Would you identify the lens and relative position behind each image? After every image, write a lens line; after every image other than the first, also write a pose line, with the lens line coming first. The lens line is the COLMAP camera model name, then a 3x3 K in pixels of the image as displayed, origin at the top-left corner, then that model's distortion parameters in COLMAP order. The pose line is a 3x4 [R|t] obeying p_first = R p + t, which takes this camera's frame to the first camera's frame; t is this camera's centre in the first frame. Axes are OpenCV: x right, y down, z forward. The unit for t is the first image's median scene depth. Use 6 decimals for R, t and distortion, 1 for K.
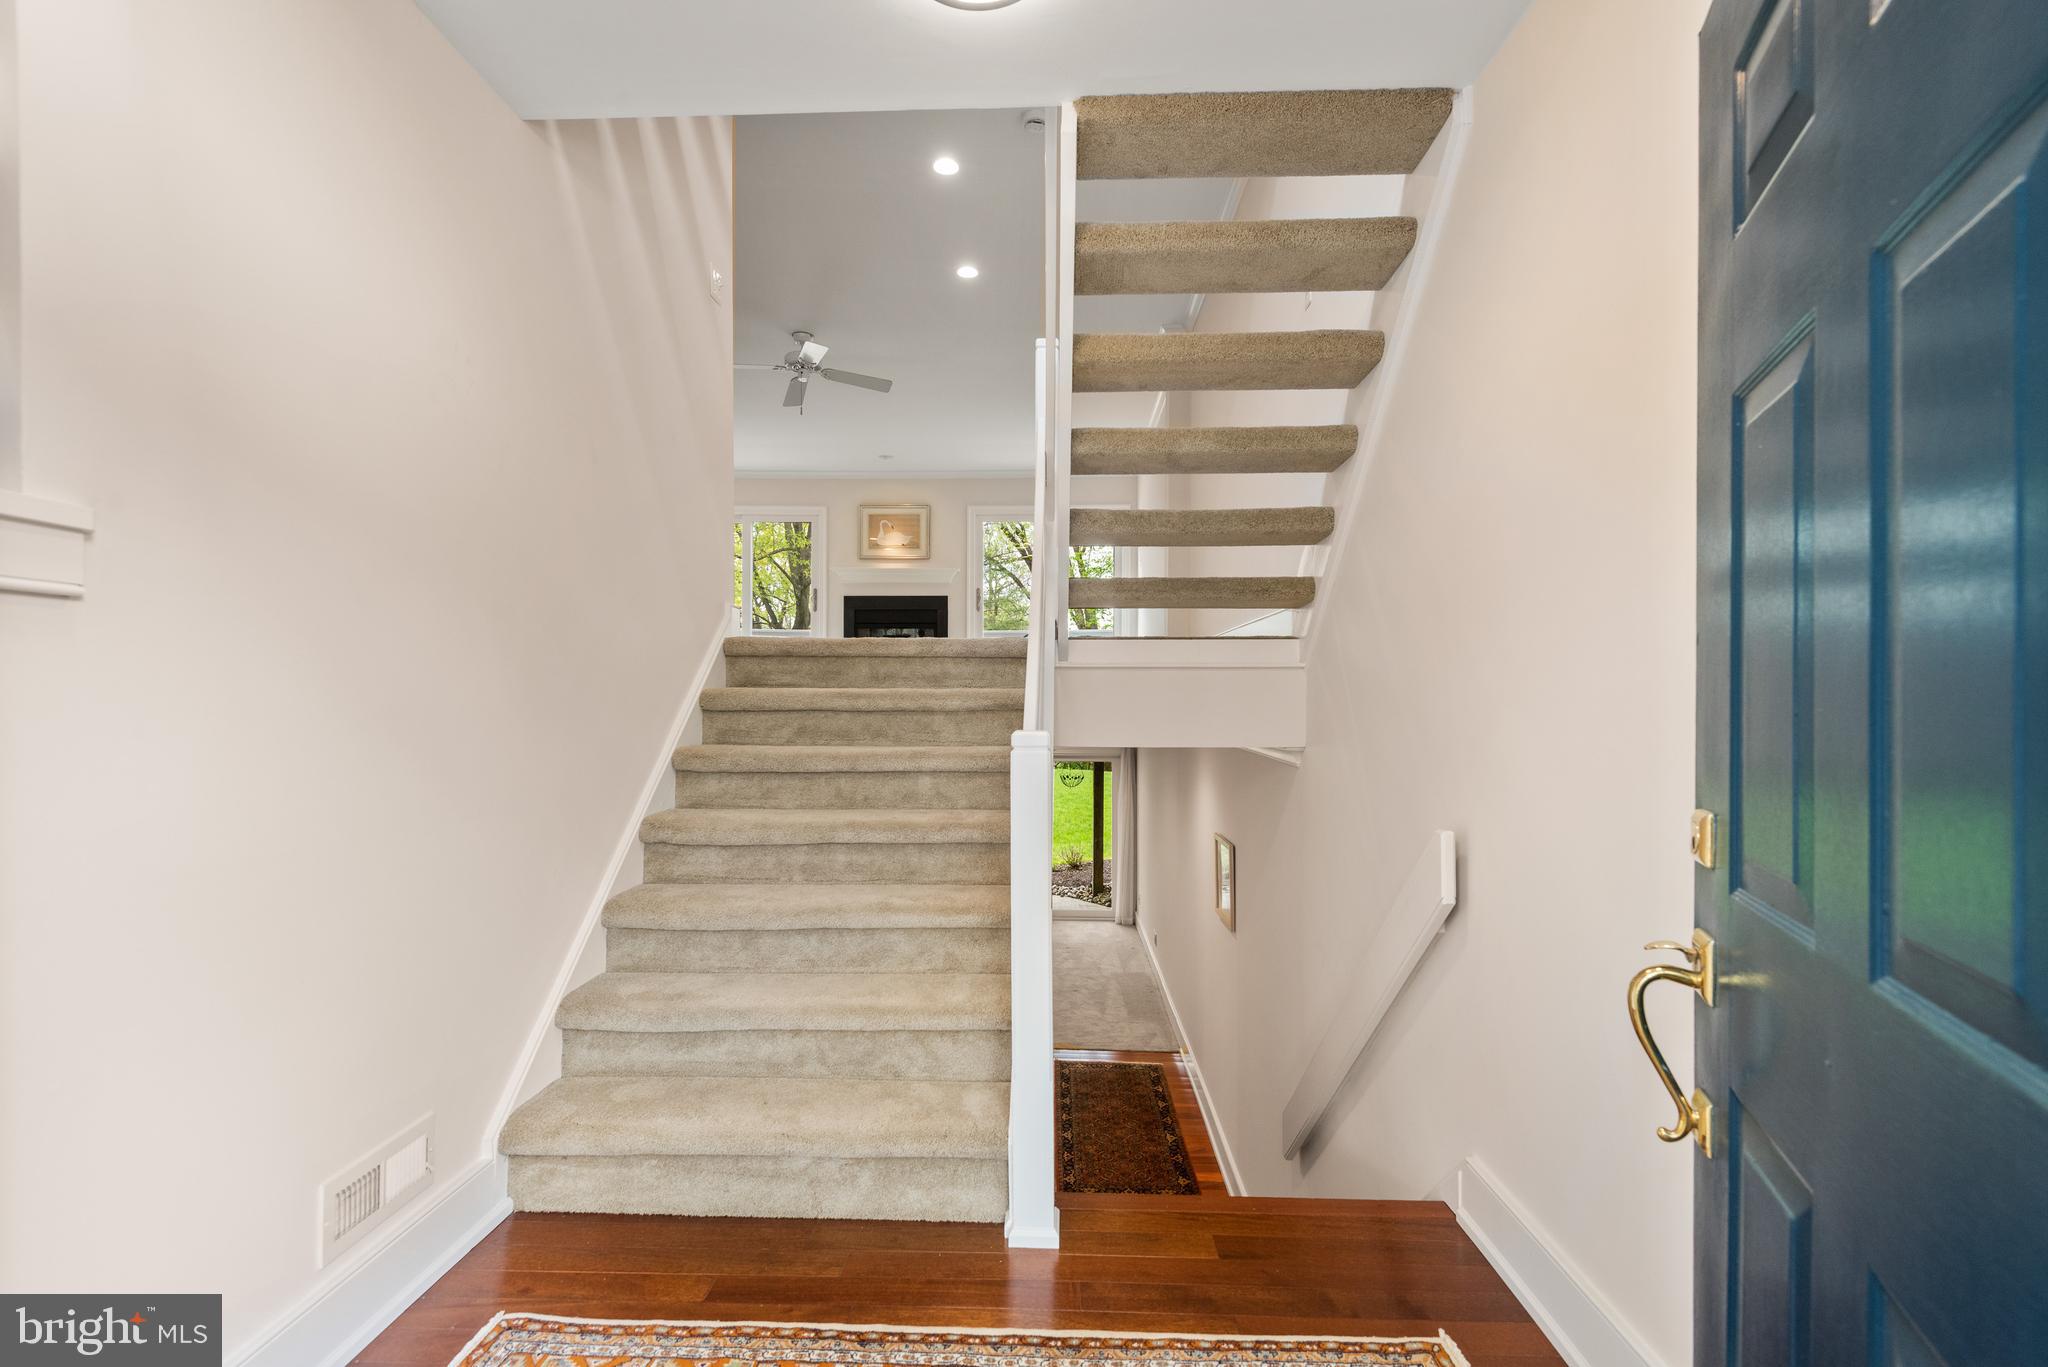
lens RADIAL K [[935.7, 0, 1030.3], [0, 935.7, 700.4], [0, 0, 1]] dist [0.007327, -0.001828]
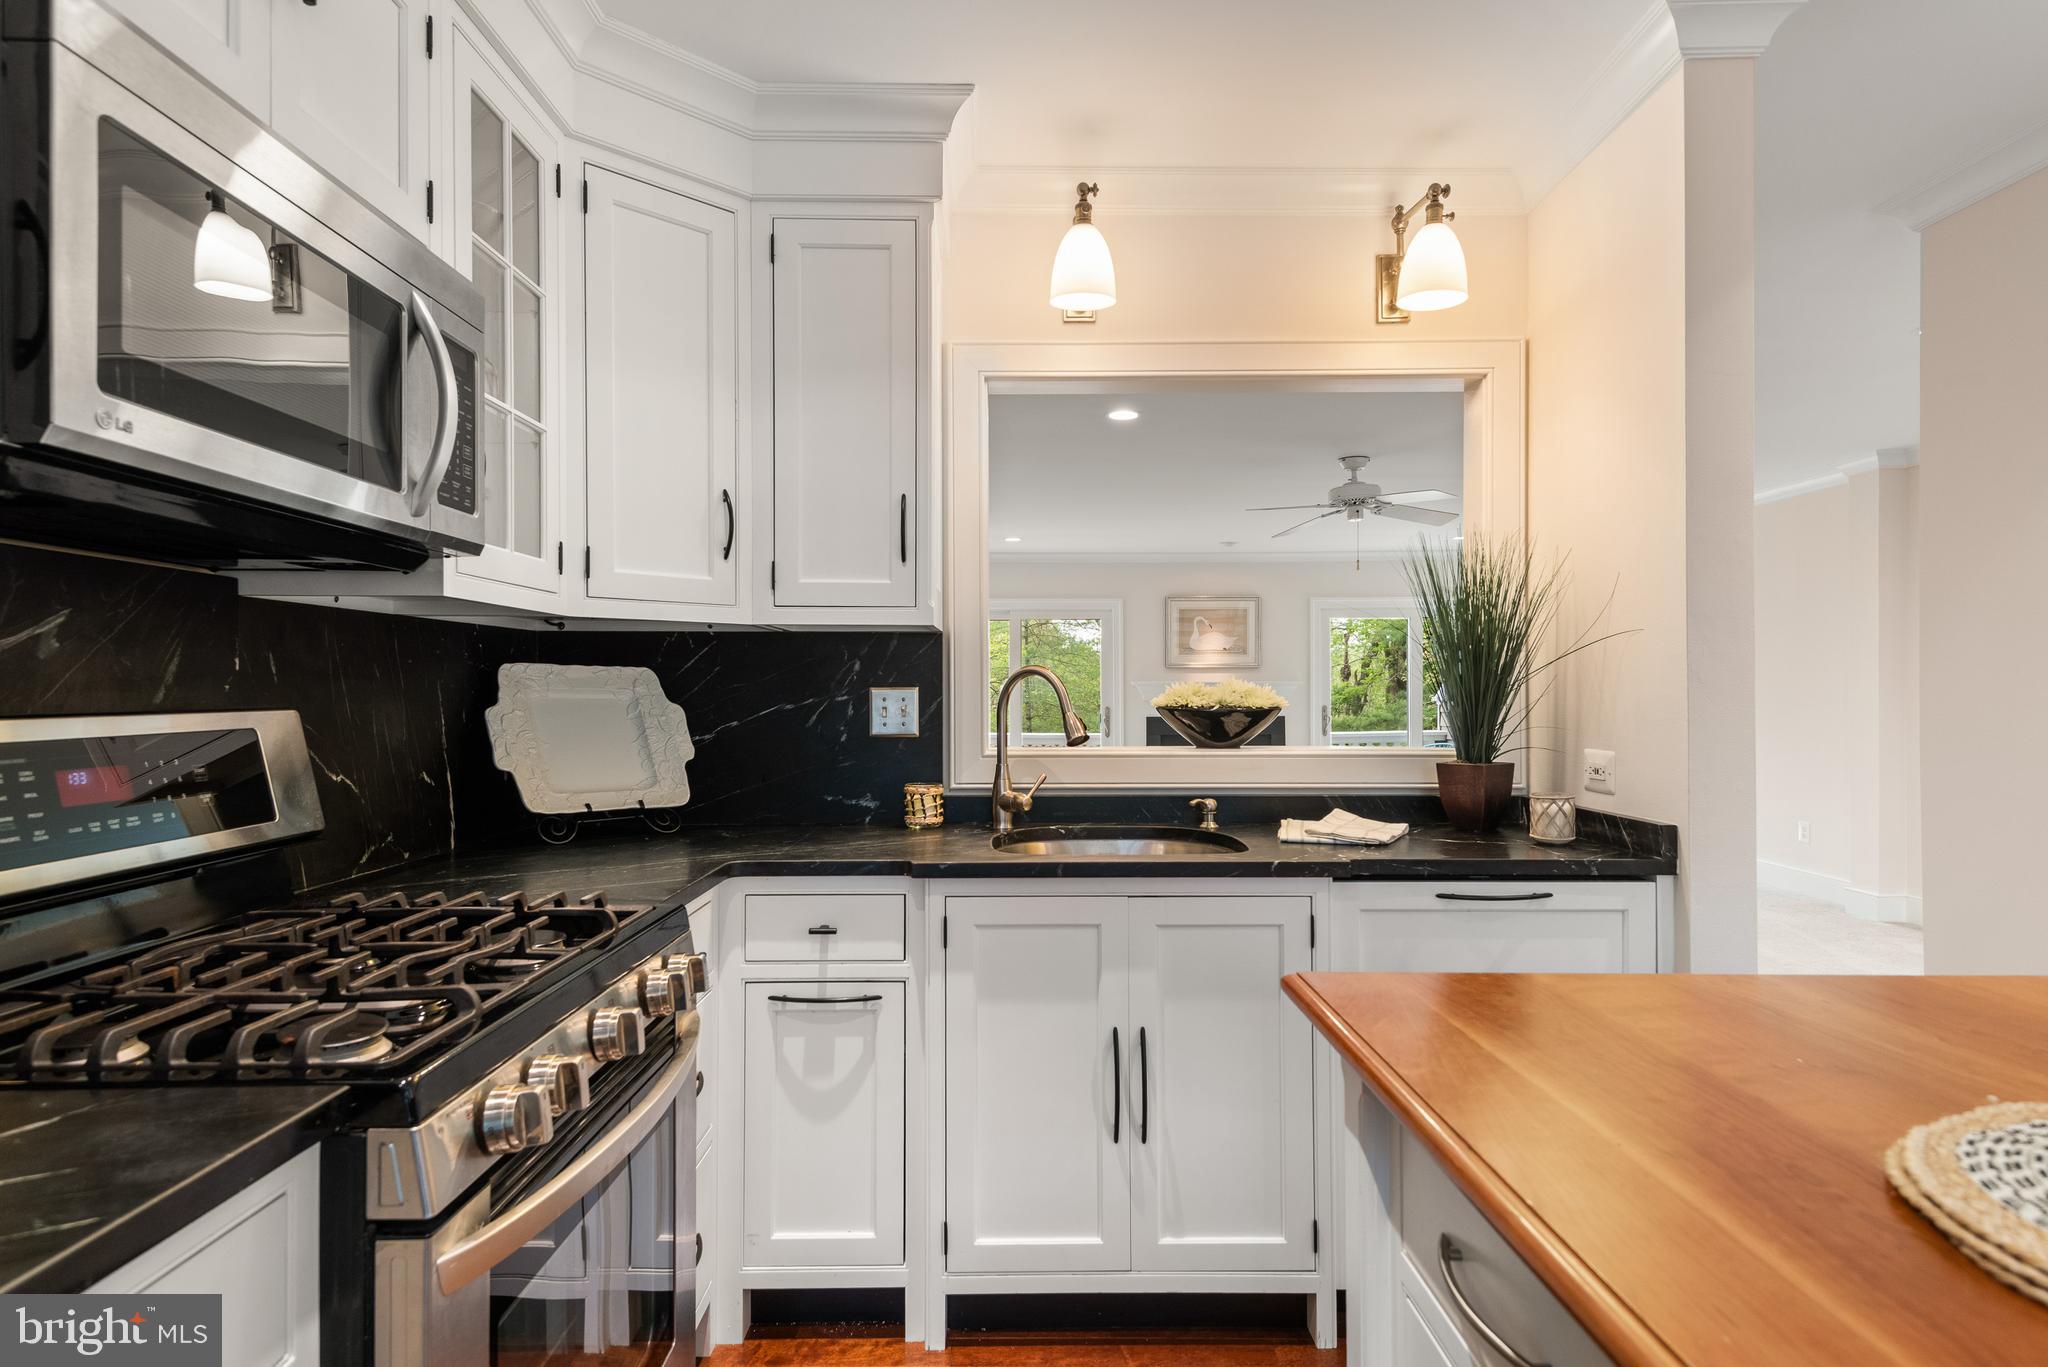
lens RADIAL K [[1128.0, 0, 1025.8], [0, 1128.0, 687.8], [0, 0, 1]] dist [0.013226, -0.001017]
pose [[0.999393, -0.004688, 0.034509, -0.328151], [0.004761, 0.999987, -0.002050, -0.133614], [-0.034499, 0.002213, 0.999402, 0.093036]]
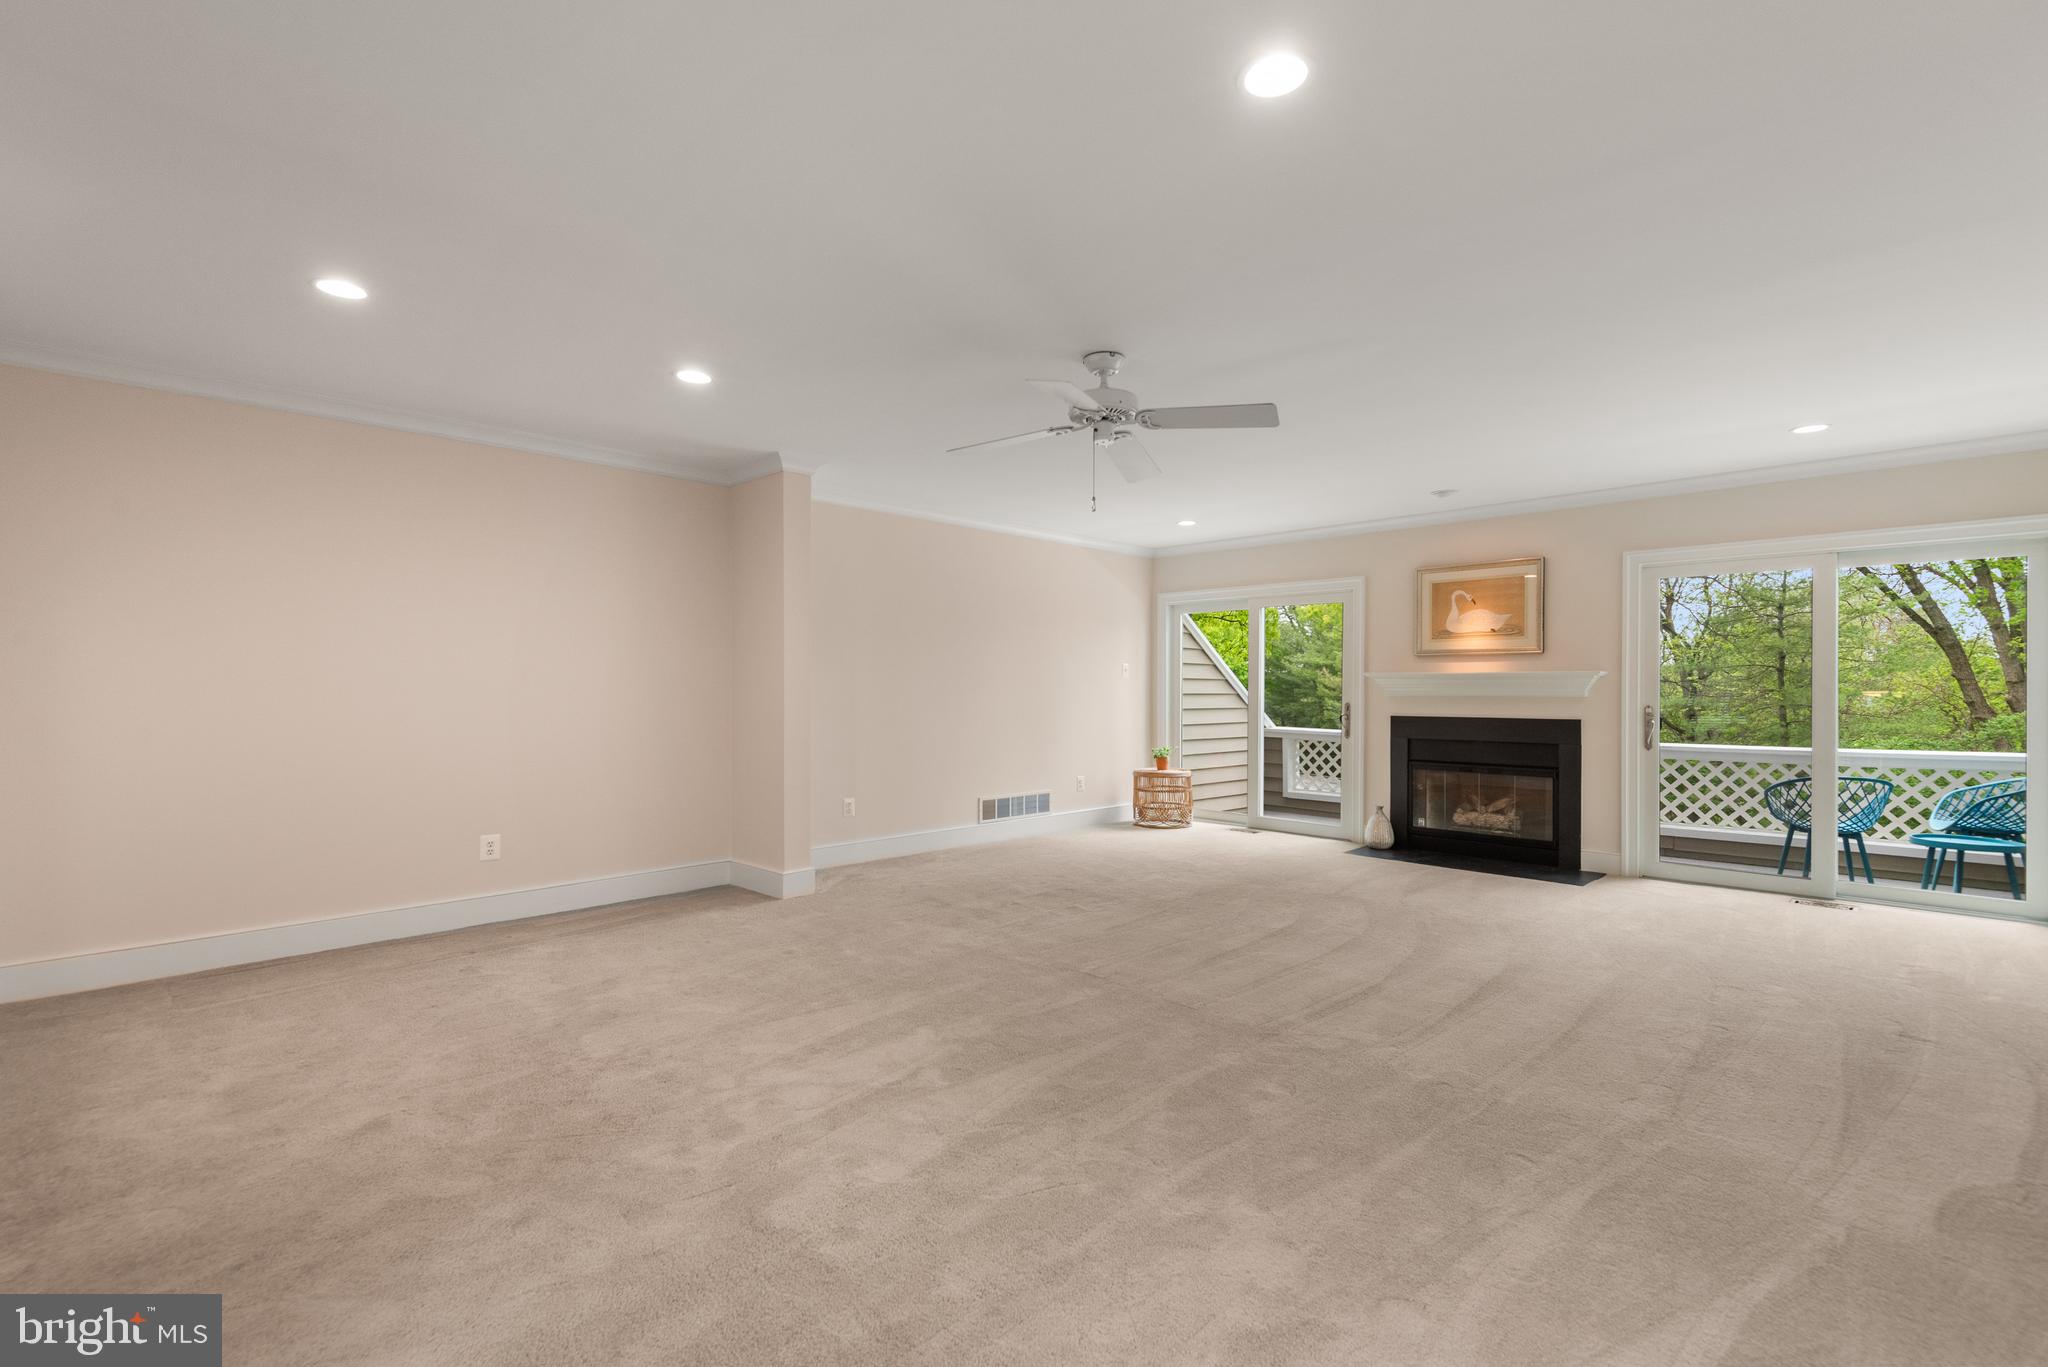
lens RADIAL K [[935.7, 0, 1024.2], [0, 935.7, 688.9], [0, 0, 1]] dist [0.007327, -0.001828]
pose [[0.730262, -0.002733, -0.683162, 0.050590], [-0.000230, 0.999991, -0.004247, -0.126813], [0.683167, 0.003259, 0.730255, 0.370999]]
